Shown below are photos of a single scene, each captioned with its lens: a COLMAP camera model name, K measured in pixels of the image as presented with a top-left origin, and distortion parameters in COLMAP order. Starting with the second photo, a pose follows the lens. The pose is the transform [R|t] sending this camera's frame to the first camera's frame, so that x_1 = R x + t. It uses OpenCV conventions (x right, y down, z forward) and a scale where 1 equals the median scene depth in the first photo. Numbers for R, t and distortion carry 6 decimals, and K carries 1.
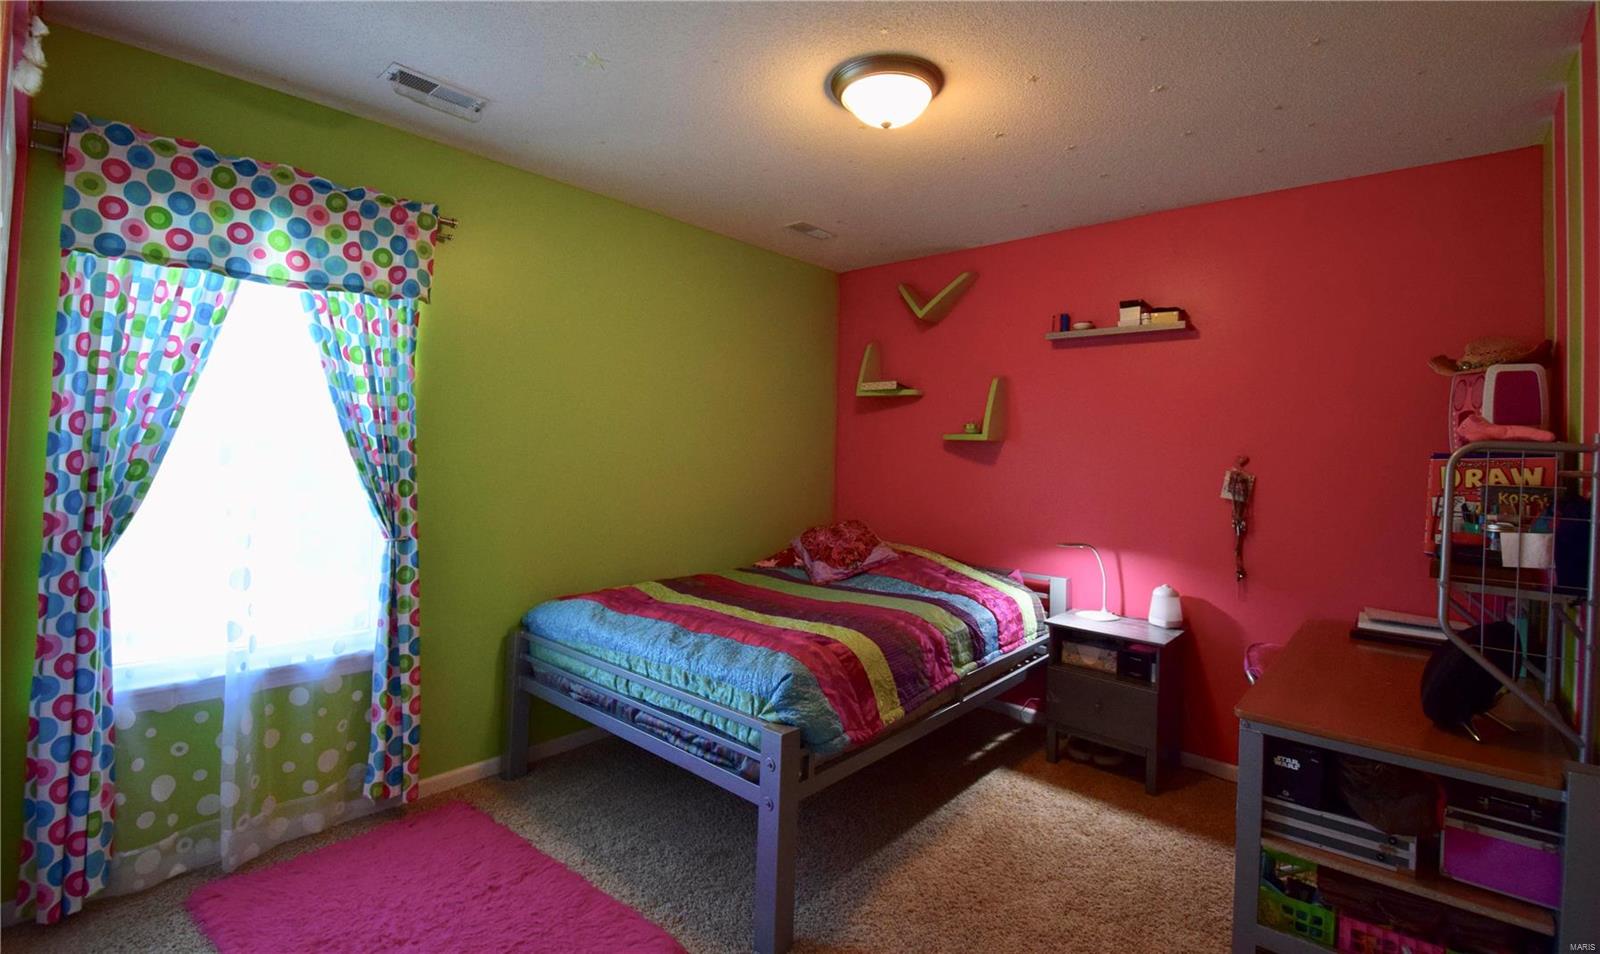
lens RADIAL K [[709.8, 0, 793.5], [0, 709.8, 439.4], [0, 0, 1]] dist [-0.004614, -0.001664]
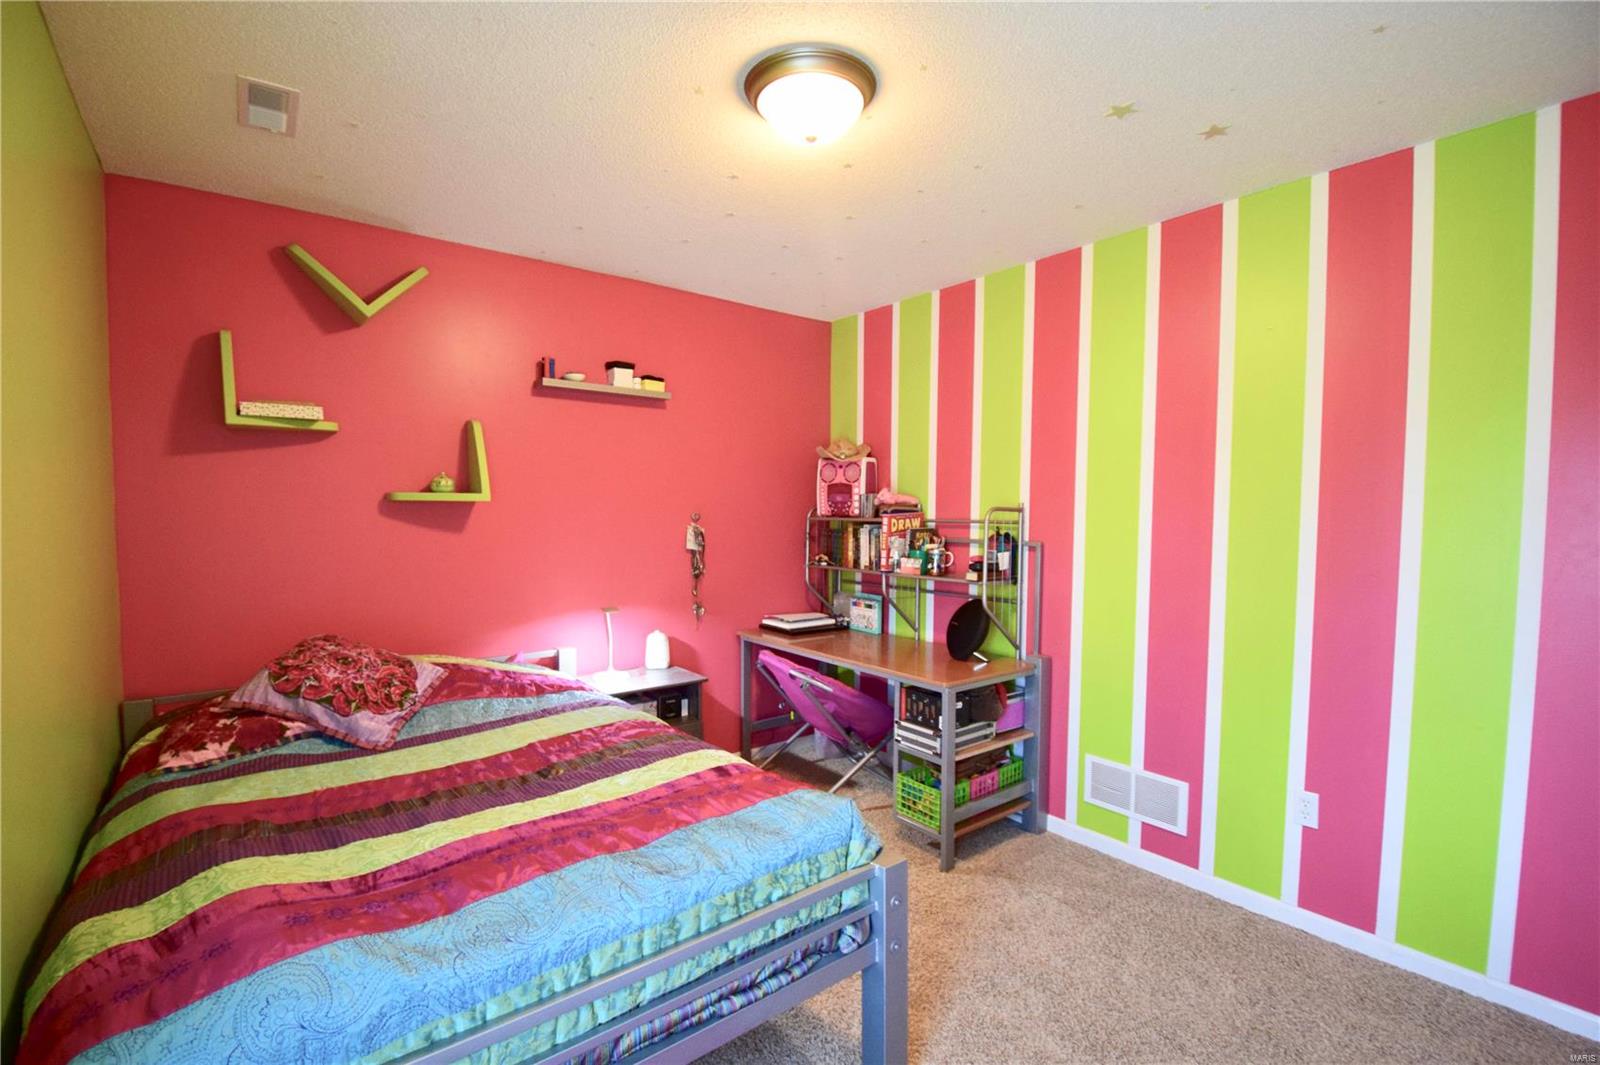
lens RADIAL K [[722.2, 0, 799.3], [0, 722.2, 540.5], [0, 0, 1]] dist [0.002518, -0.000110]
pose [[0.163536, -0.070506, 0.984015, -0.516132], [-0.016711, 0.997102, 0.074221, -0.022610], [-0.986396, -0.028581, 0.161884, 0.578121]]
